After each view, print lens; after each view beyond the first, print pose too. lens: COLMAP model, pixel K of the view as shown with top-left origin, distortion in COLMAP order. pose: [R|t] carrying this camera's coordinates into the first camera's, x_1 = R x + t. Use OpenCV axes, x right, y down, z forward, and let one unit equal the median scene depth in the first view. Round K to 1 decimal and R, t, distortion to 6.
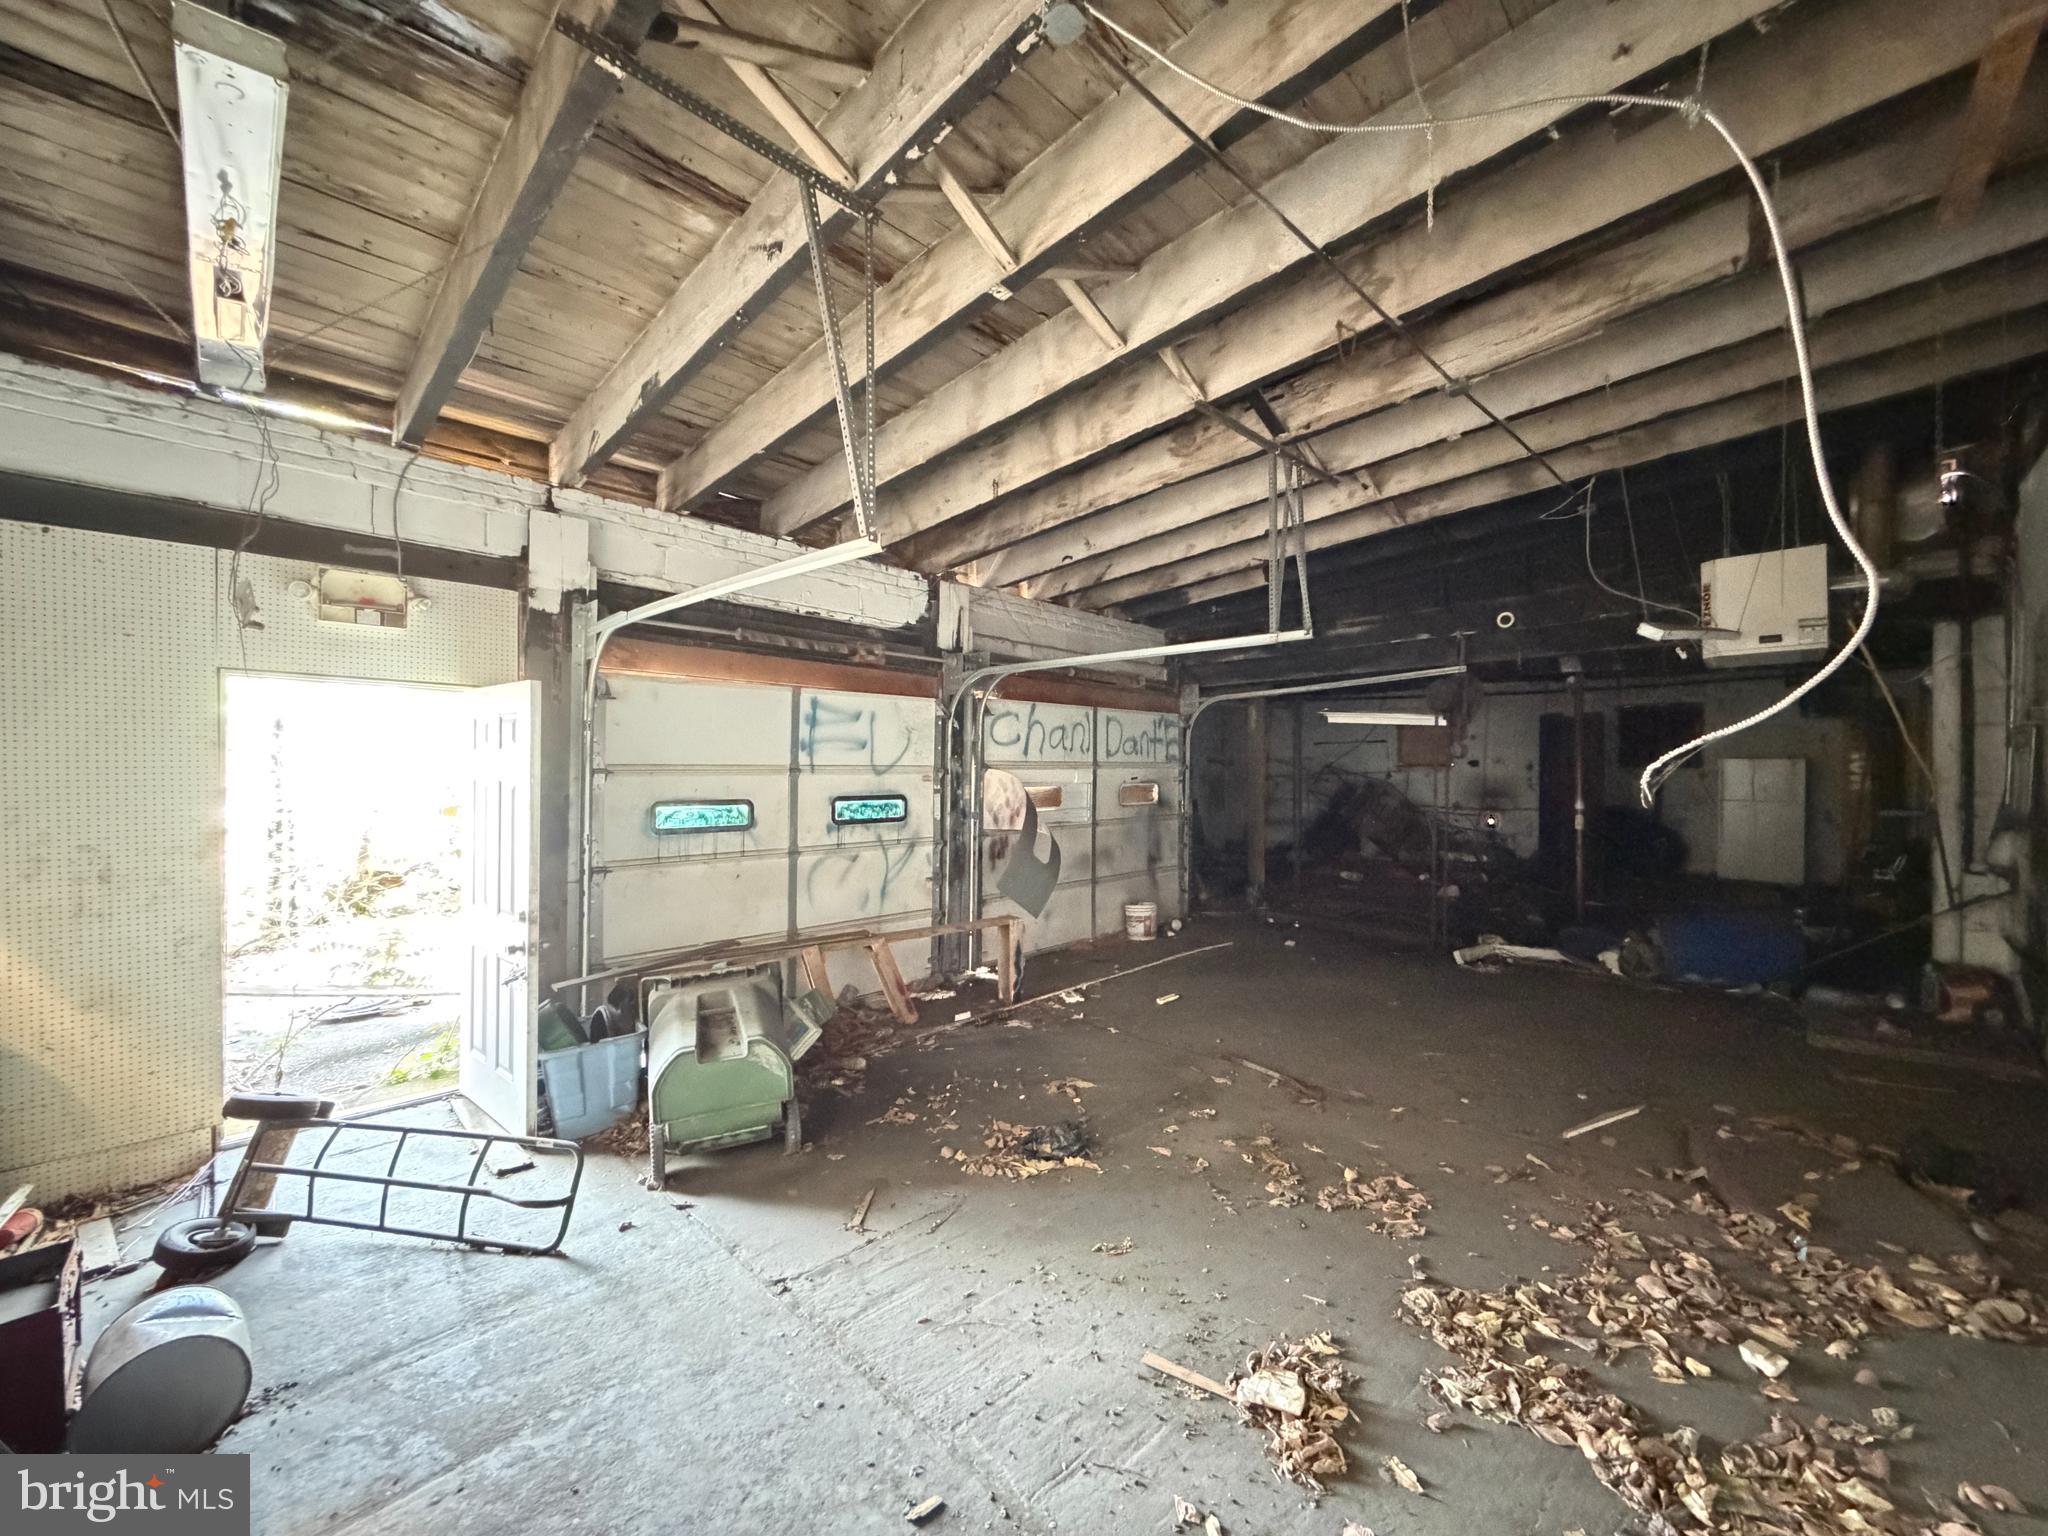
lens RADIAL K [[814.6, 0, 1018.1], [0, 814.6, 771.7], [0, 0, 1]] dist [0.001015, -0.000468]
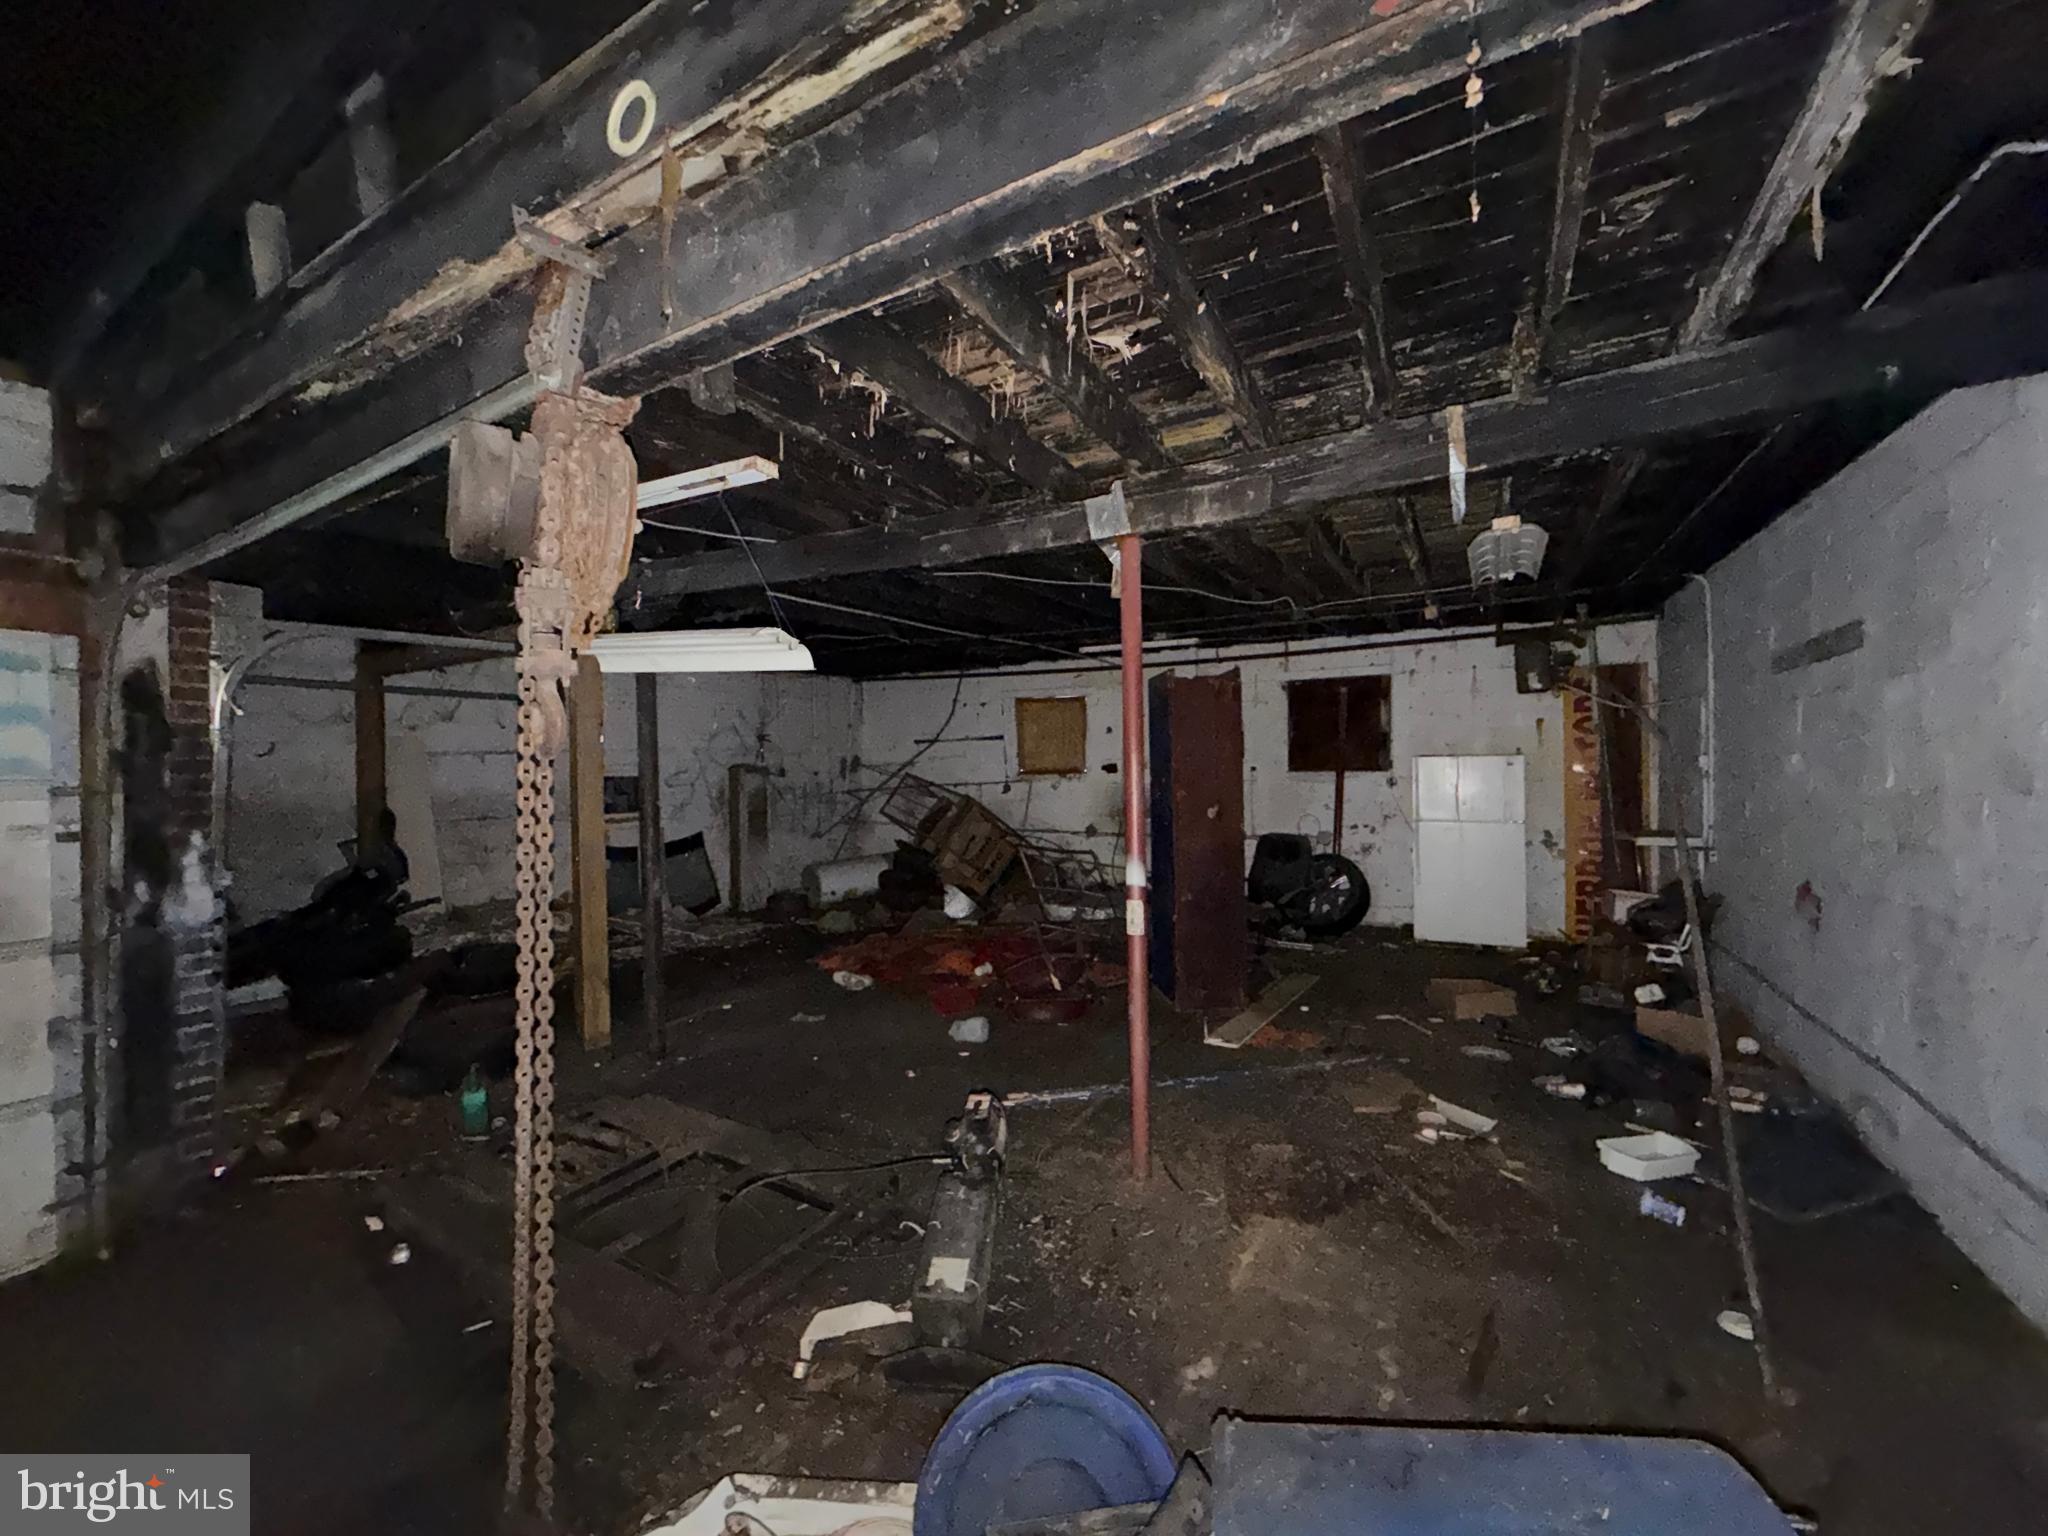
lens RADIAL K [[814.6, 0, 1018.1], [0, 814.6, 771.7], [0, 0, 1]] dist [0.001015, -0.000468]
pose [[0.960204, -0.013359, 0.278982, 0.646711], [0.016495, 0.999824, -0.008899, -0.004899], [-0.278814, 0.013147, 0.960255, 0.789572]]
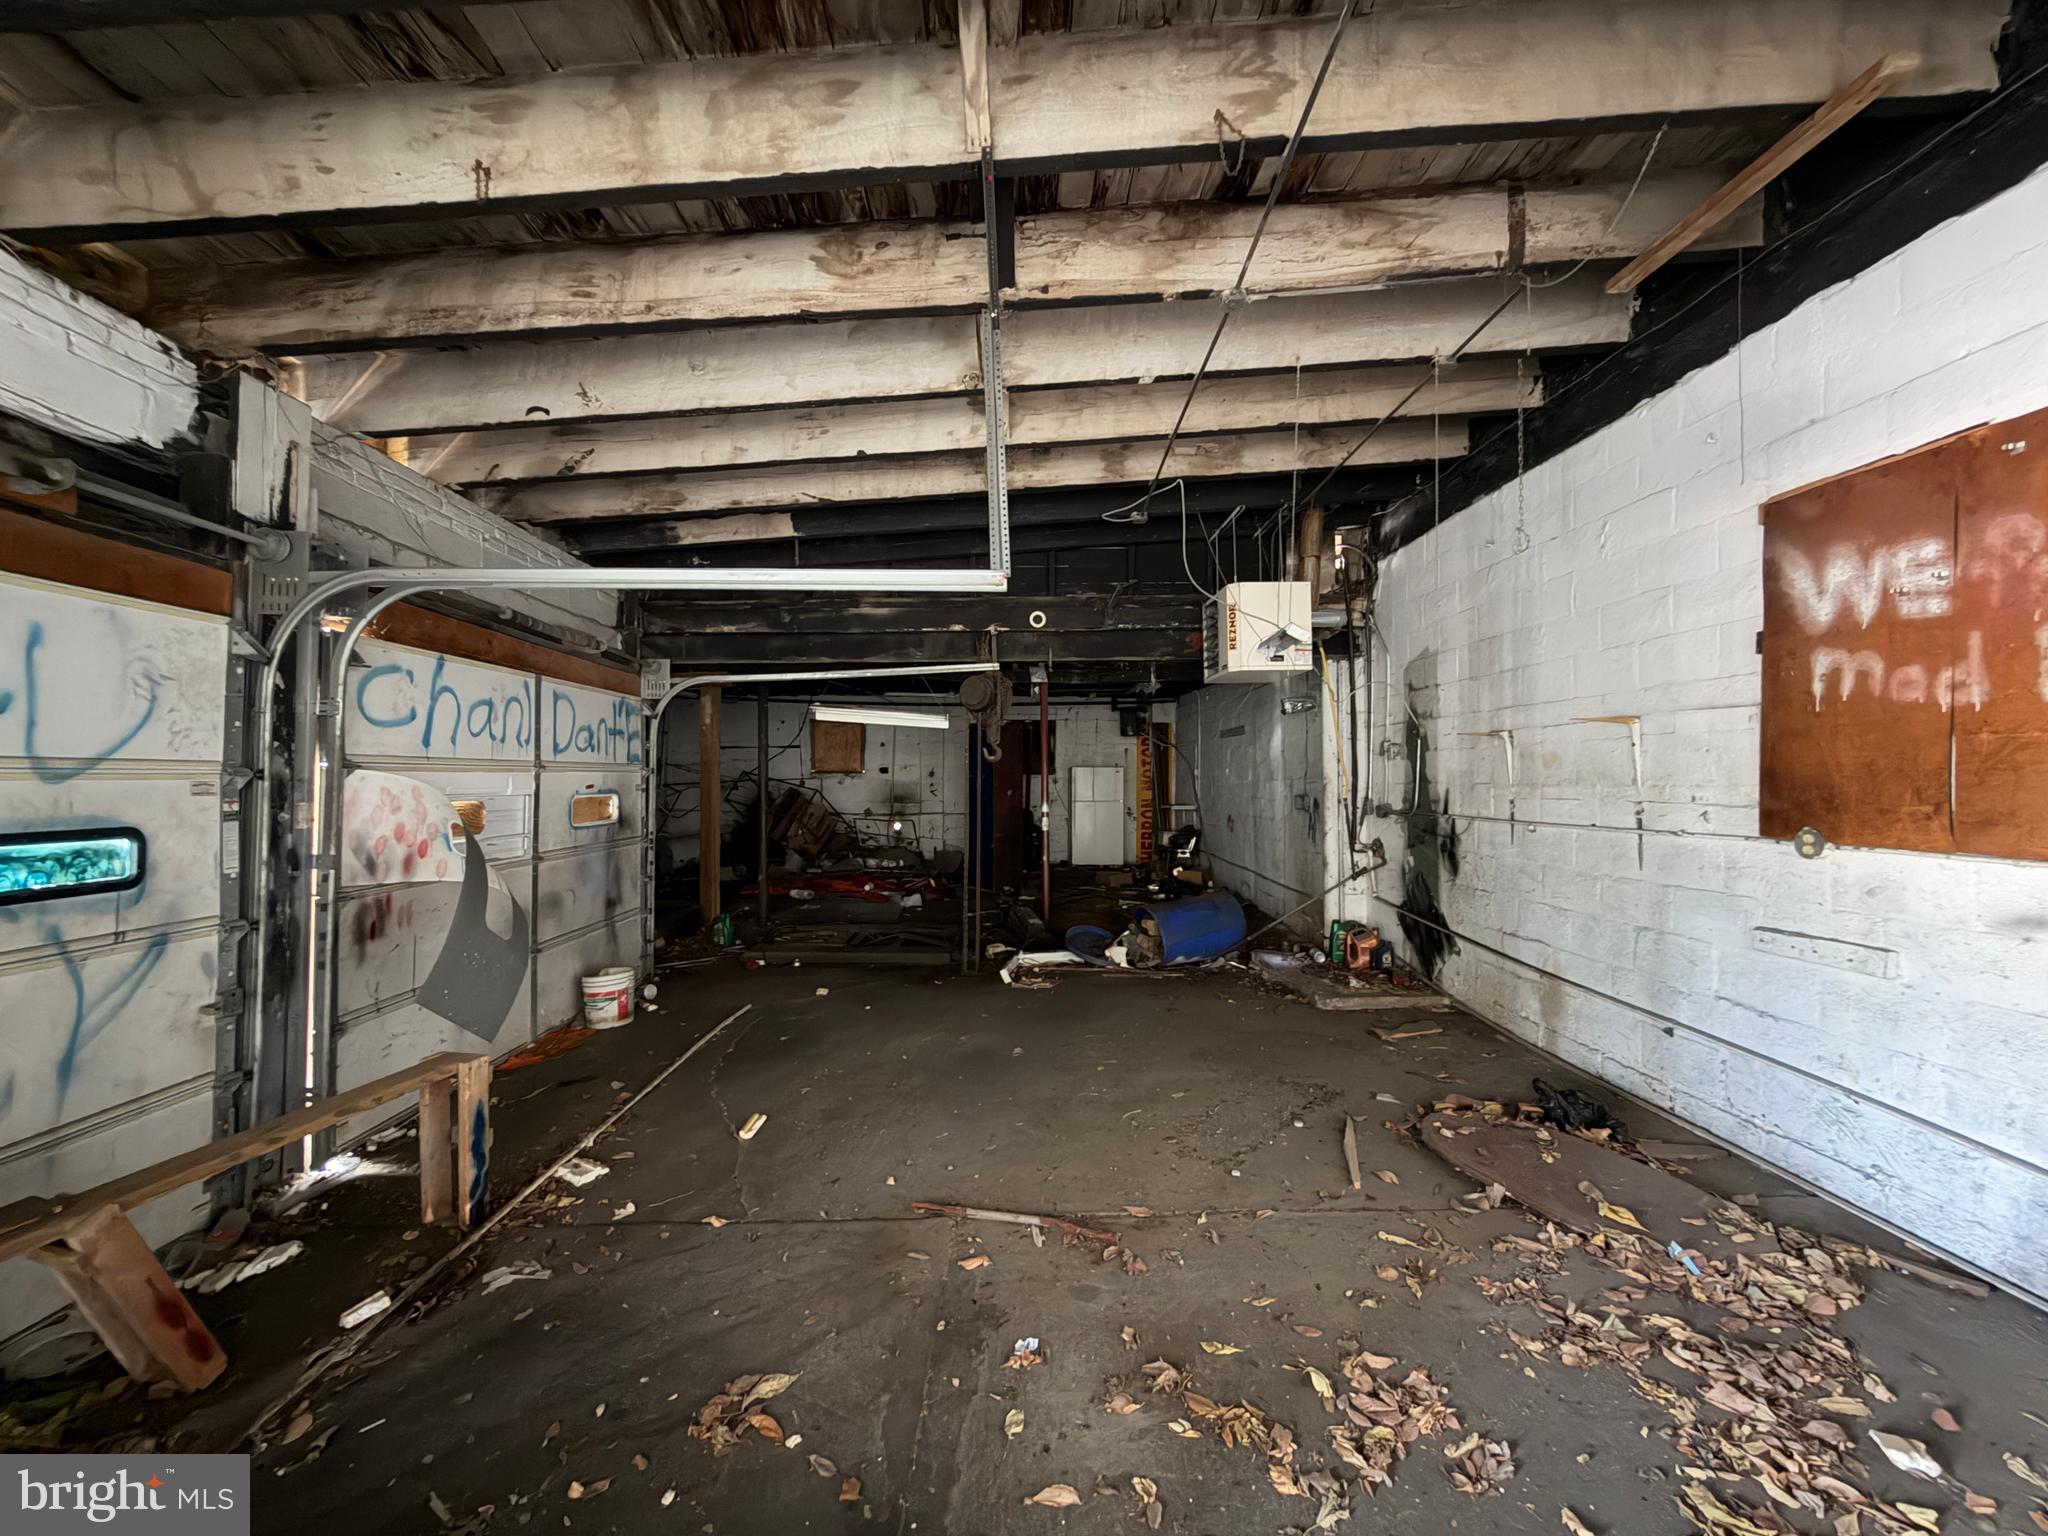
lens RADIAL K [[813.2, 0, 1011.6], [0, 813.2, 771.3], [0, 0, 1]] dist [0.000815, -0.000167]
pose [[0.703911, 0.004322, 0.710275, -0.116048], [0.004038, 0.999941, -0.010086, 0.004813], [-0.710276, 0.009967, 0.703852, 0.353488]]
